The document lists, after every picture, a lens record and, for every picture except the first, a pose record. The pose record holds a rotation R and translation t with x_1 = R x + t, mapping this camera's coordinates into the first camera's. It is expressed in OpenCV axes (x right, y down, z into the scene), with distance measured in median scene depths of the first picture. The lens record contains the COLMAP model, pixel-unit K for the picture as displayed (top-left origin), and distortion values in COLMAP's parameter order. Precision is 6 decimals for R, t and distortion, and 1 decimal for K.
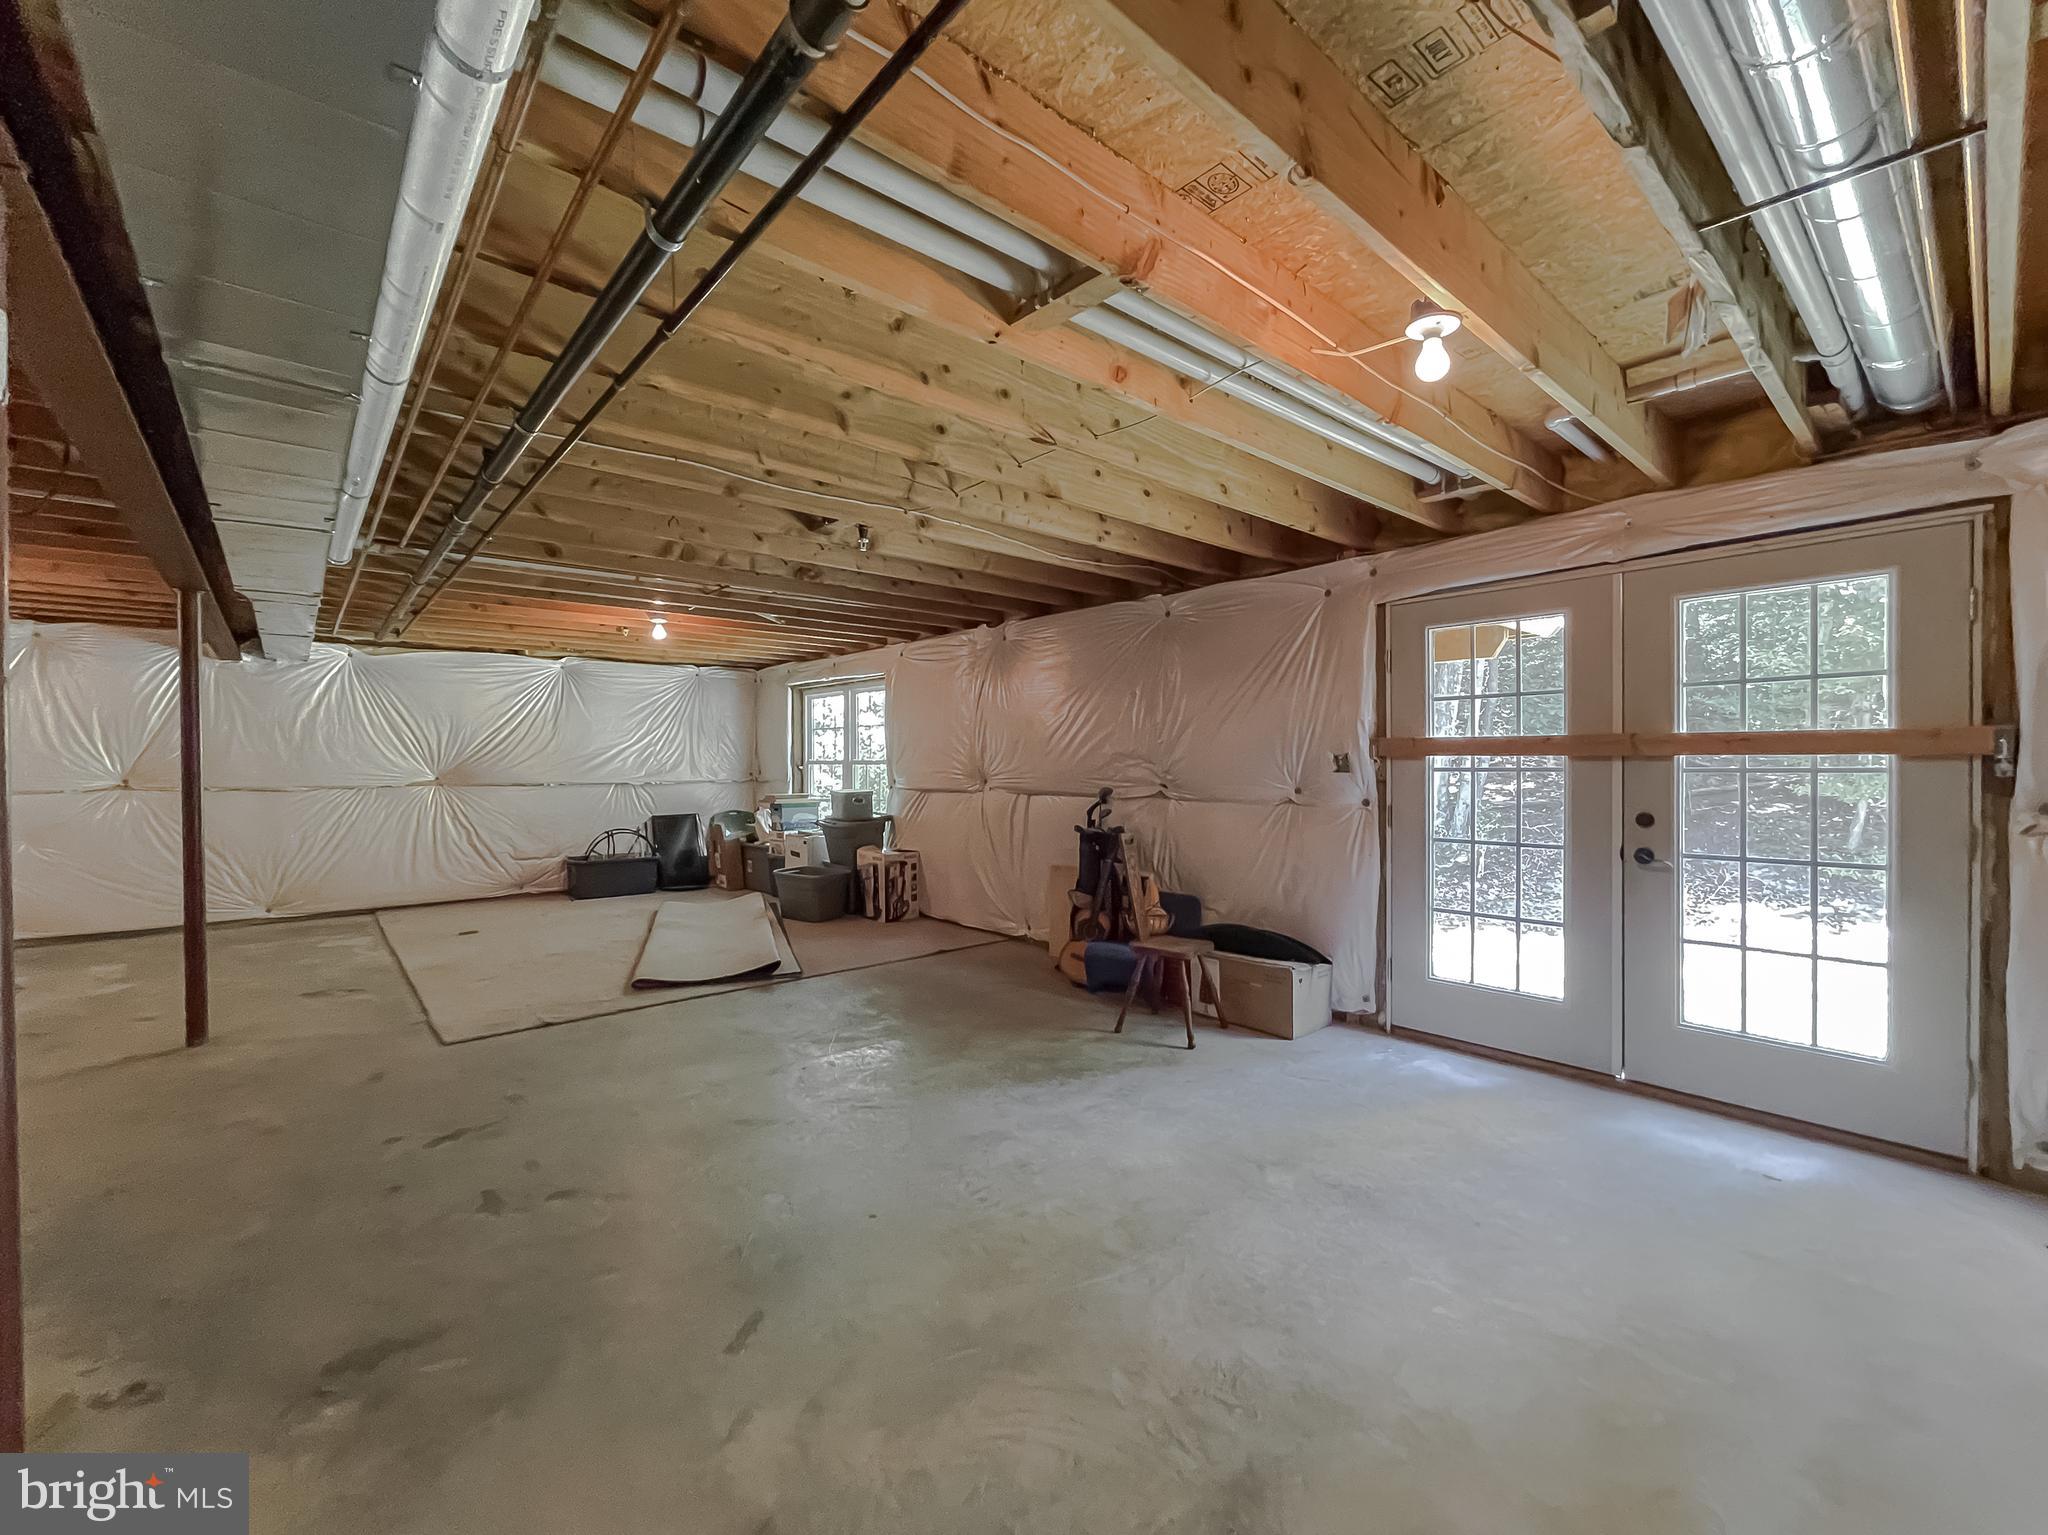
lens RADIAL K [[840.9, 0, 1016.3], [0, 840.9, 771.0], [0, 0, 1]] dist [0.000130, 0.000348]
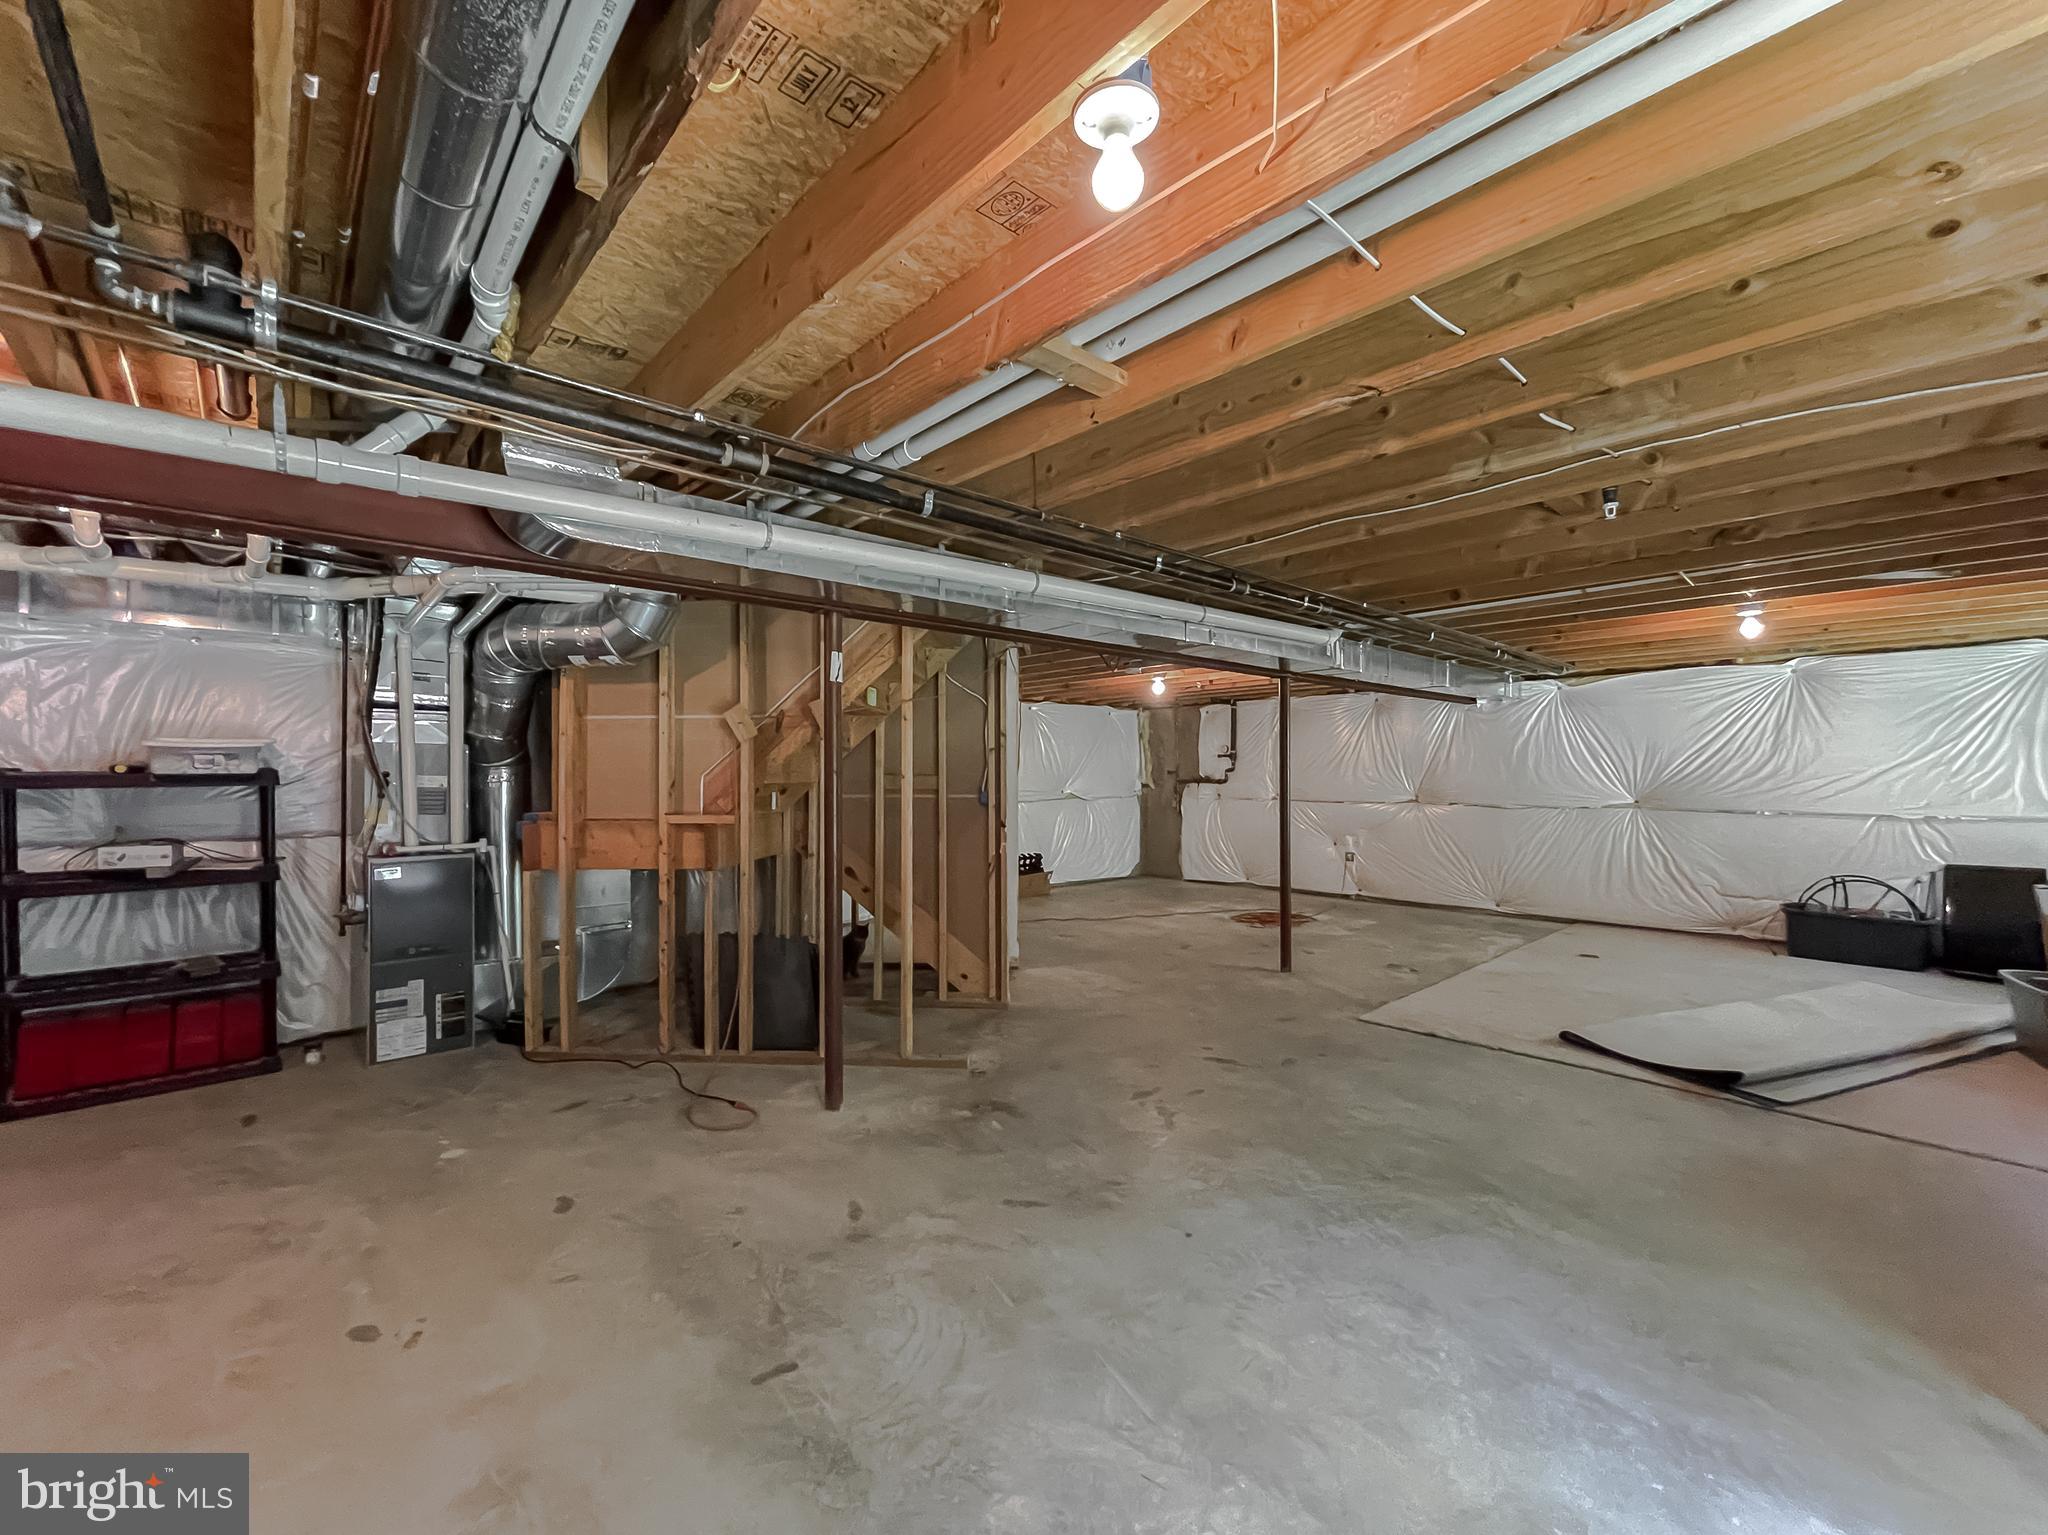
lens RADIAL K [[846.8, 0, 1025.8], [0, 846.8, 774.4], [0, 0, 1]] dist [-0.000680, 0.000111]
pose [[0.034359, 0.003170, -0.999405, 0.648828], [-0.011522, 0.999930, 0.002775, -0.039743], [0.999343, 0.011420, 0.034393, 0.545454]]
